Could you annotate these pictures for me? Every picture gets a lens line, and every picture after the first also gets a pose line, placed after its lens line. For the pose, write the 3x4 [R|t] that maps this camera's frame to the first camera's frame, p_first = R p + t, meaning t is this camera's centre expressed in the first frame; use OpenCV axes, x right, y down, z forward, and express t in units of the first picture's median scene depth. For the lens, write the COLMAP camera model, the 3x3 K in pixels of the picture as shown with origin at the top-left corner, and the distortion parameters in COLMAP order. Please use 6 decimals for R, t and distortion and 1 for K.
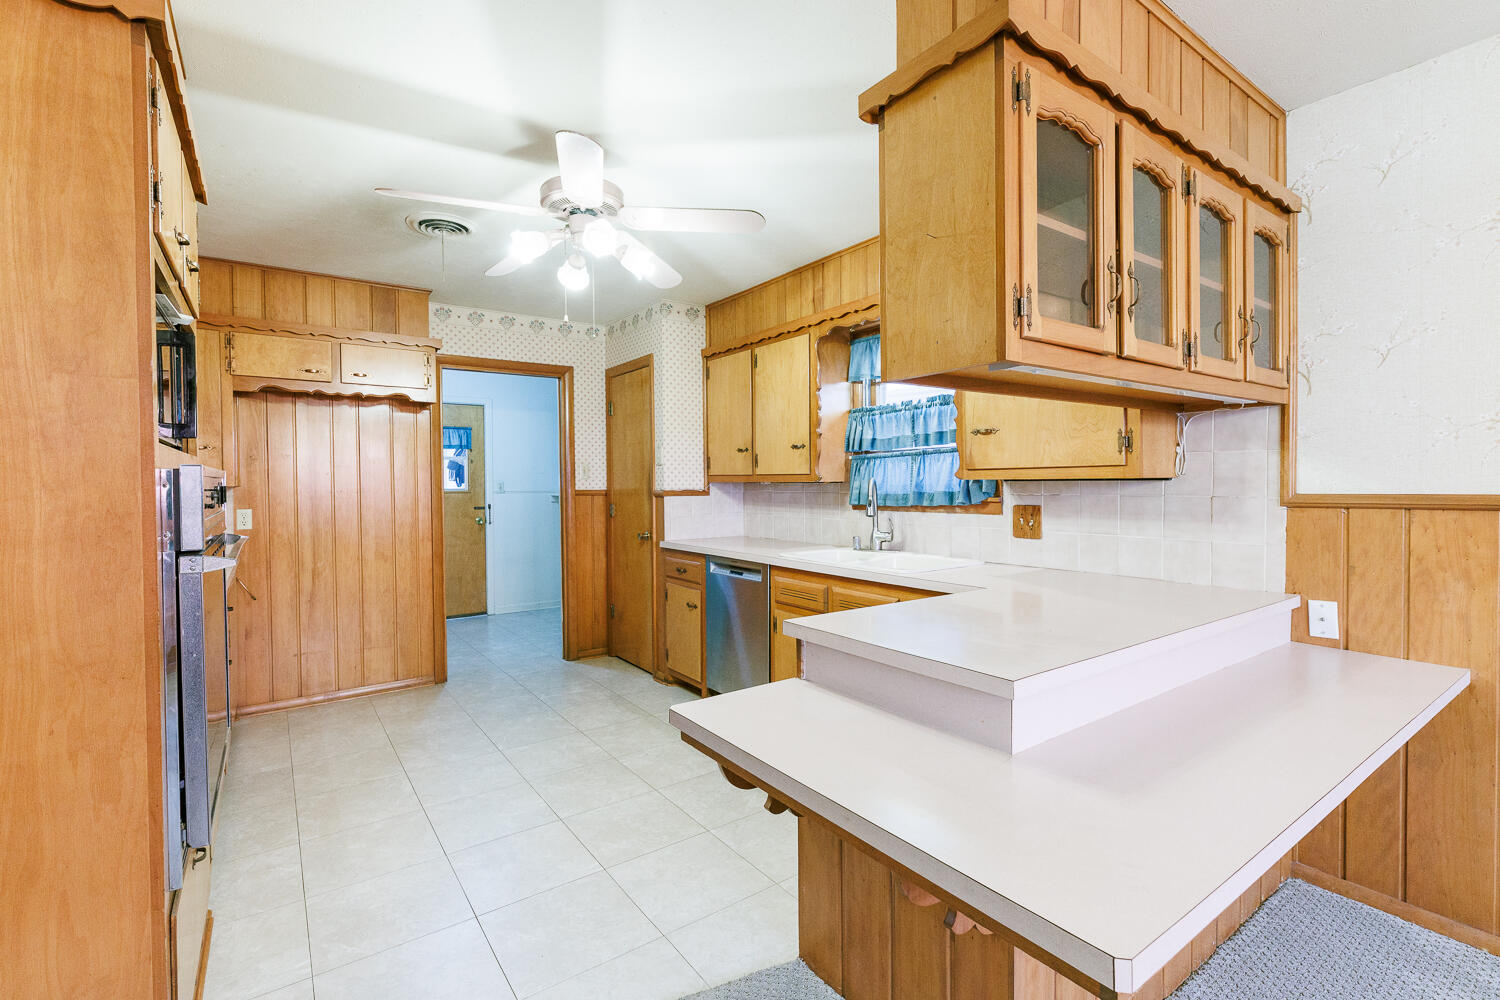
lens RADIAL K [[668.3, 0, 748.2], [0, 668.3, 495.2], [0, 0, 1]] dist [0.000024, -0.000719]
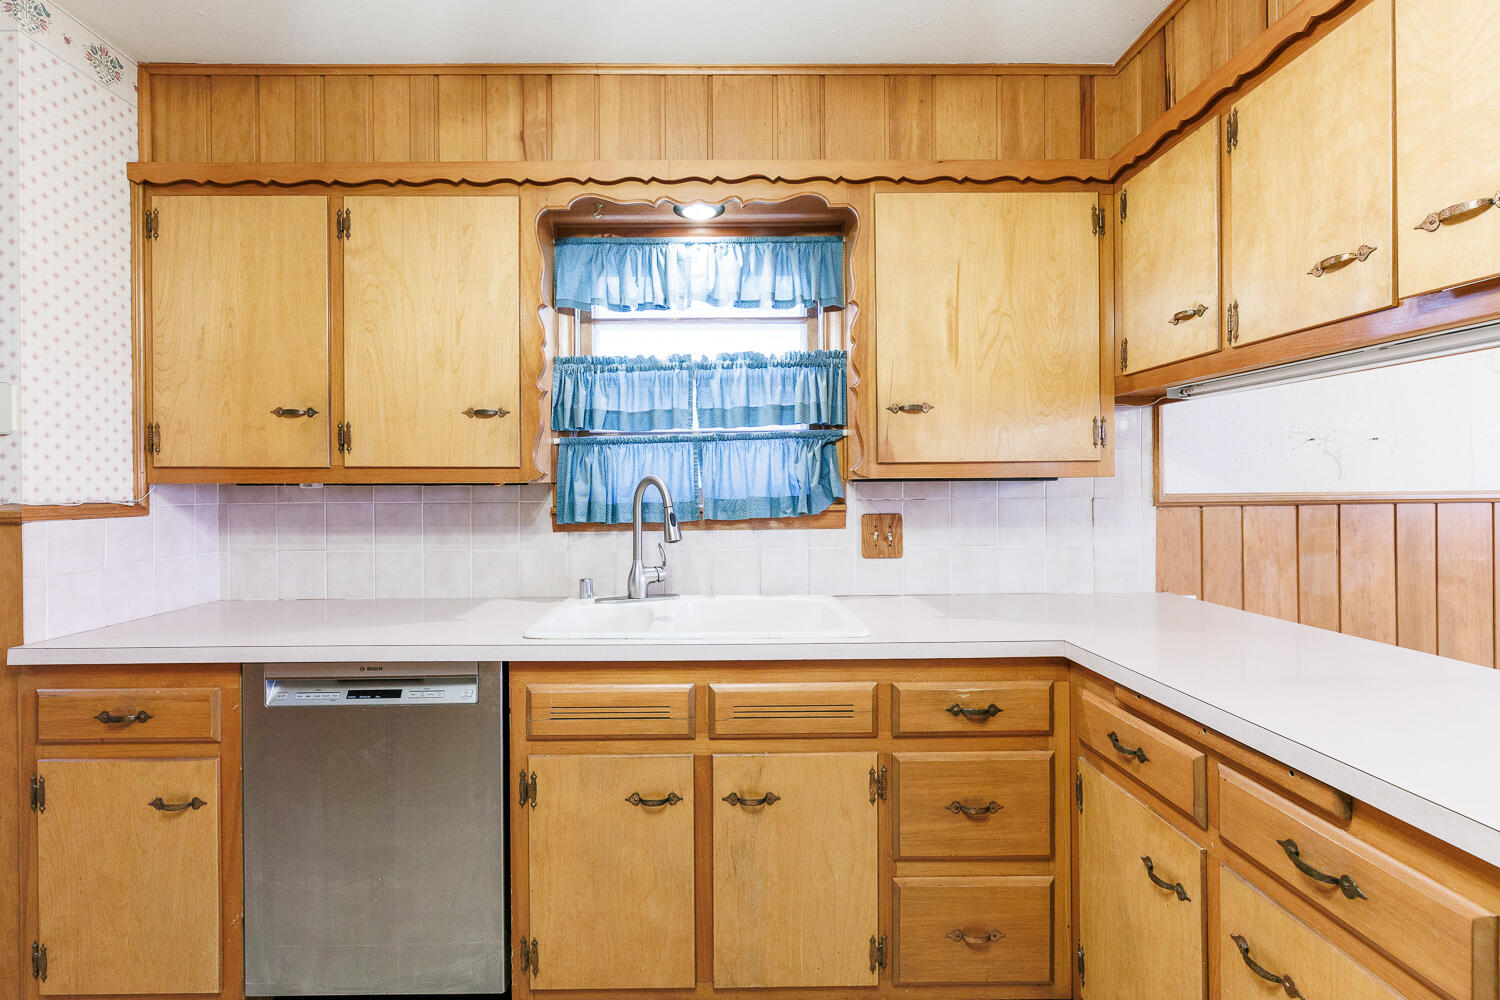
lens RADIAL K [[668.3, 0, 723.4], [0, 668.3, 488.5], [0, 0, 1]] dist [0.000024, -0.000719]
pose [[0.573249, 0.000198, 0.819381, -0.244017], [0.018431, 0.999744, -0.013136, -0.005603], [-0.819174, 0.022632, 0.573098, 0.577761]]
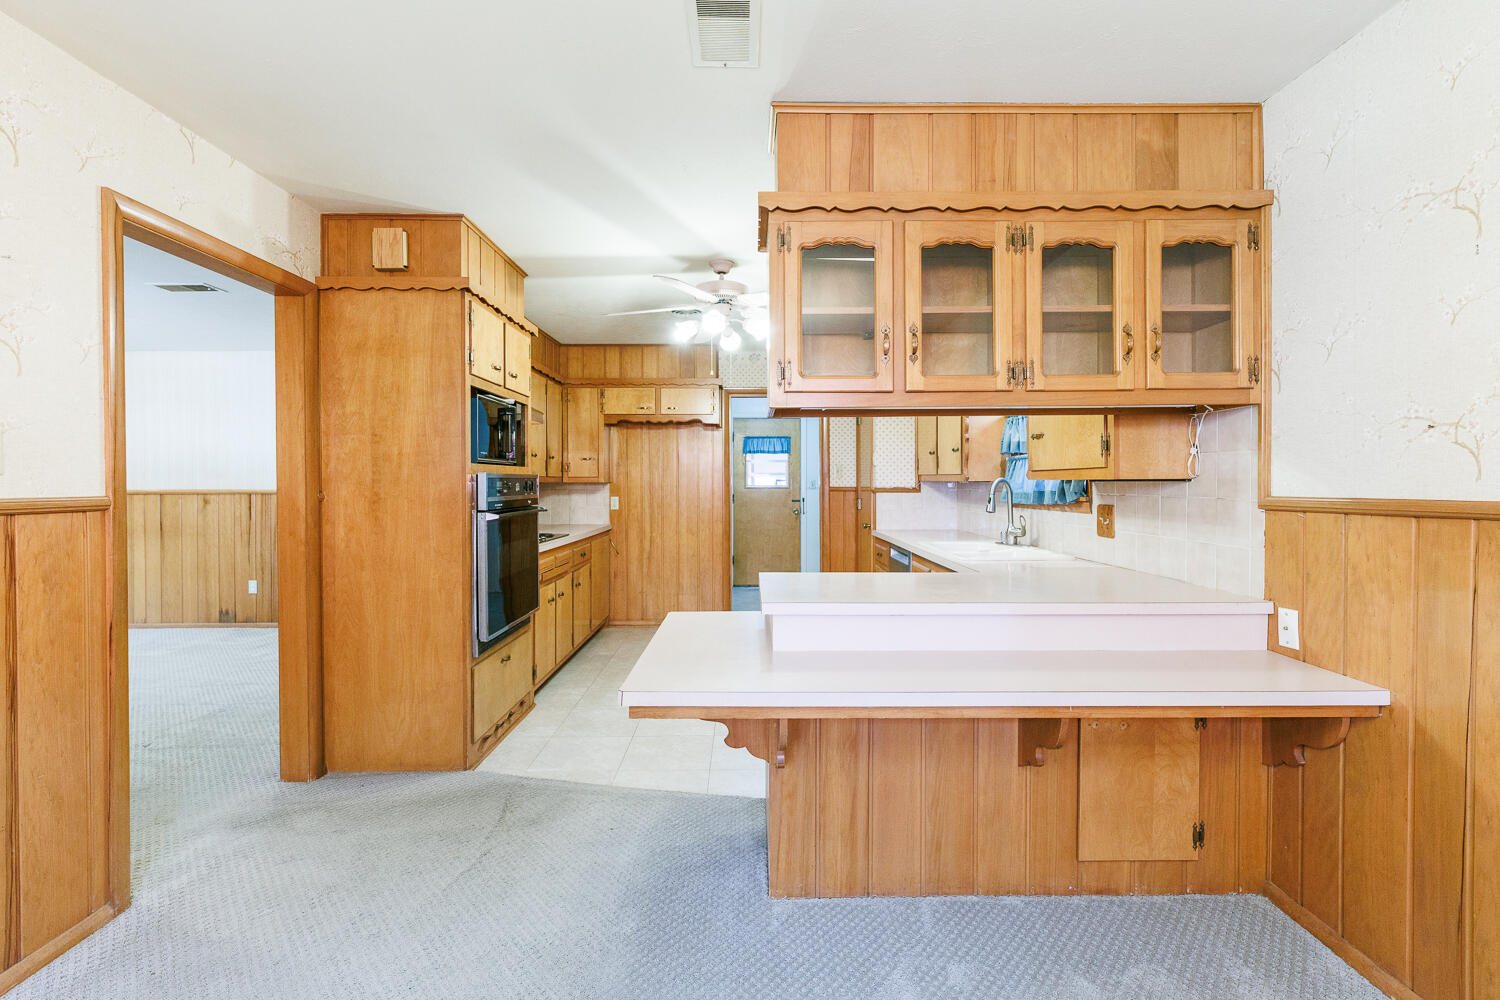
lens RADIAL K [[668.3, 0, 757.8], [0, 668.3, 488.3], [0, 0, 1]] dist [0.000024, -0.000719]
pose [[0.823013, 0.010802, -0.567920, 0.453898], [-0.014750, 0.999888, -0.002359, -0.000344], [0.567831, 0.010318, 0.823081, -0.126539]]
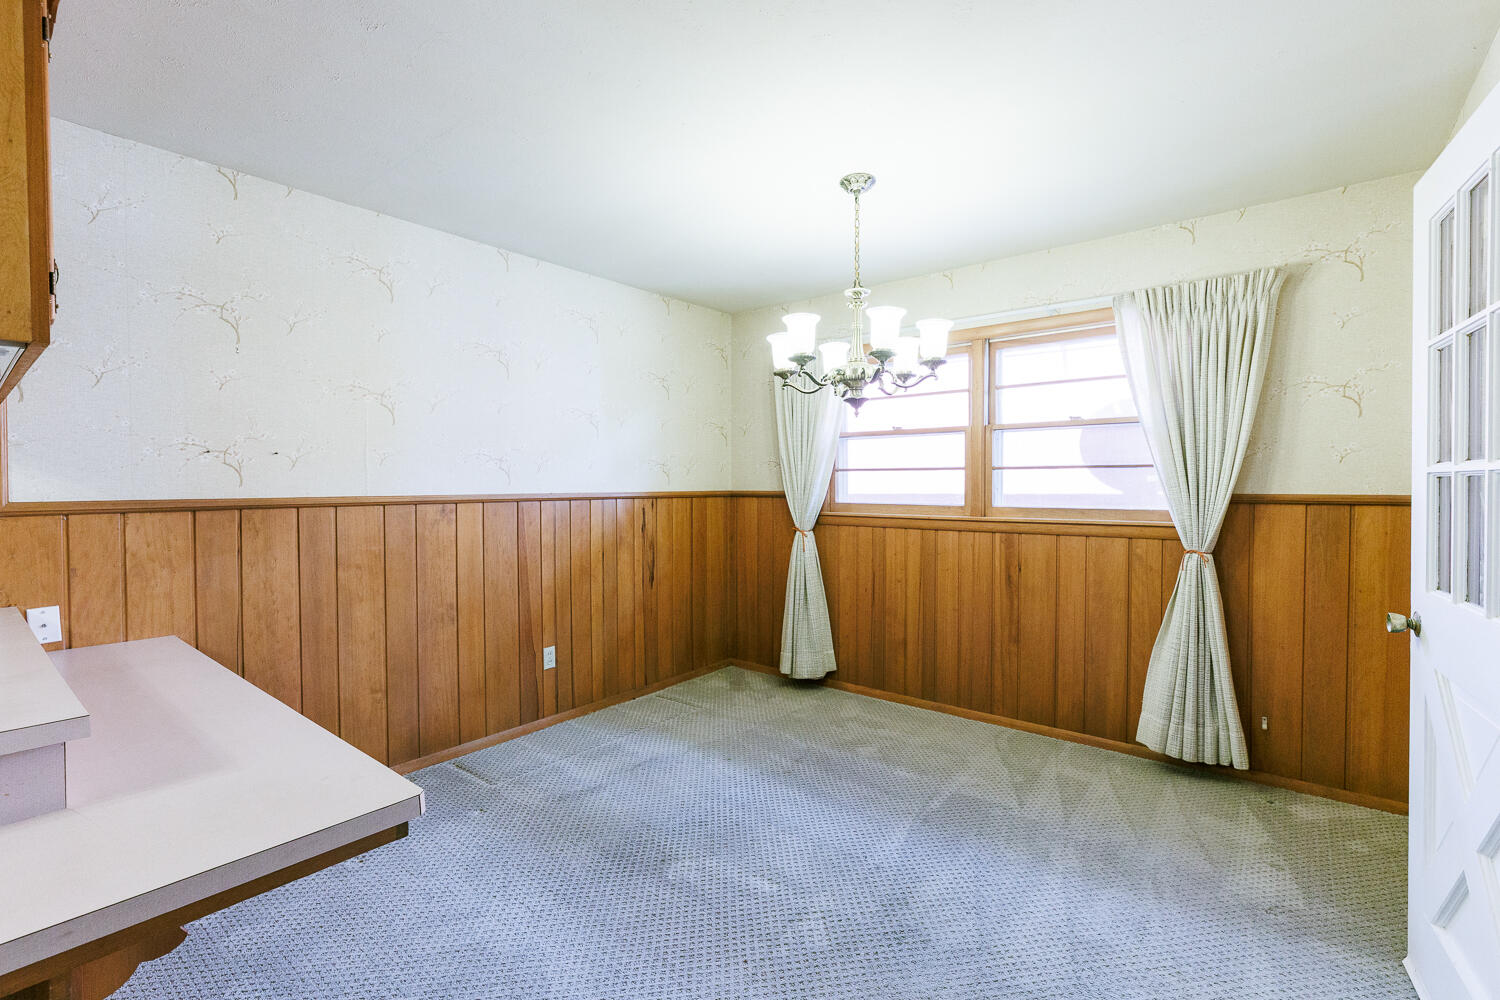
lens RADIAL K [[668.3, 0, 749.4], [0, 668.3, 495.2], [0, 0, 1]] dist [0.000024, -0.000719]
pose [[-0.265422, -0.008396, 0.964096, -0.233602], [0.022894, 0.999625, 0.015008, -0.001680], [-0.963860, 0.026055, -0.265131, 0.135210]]
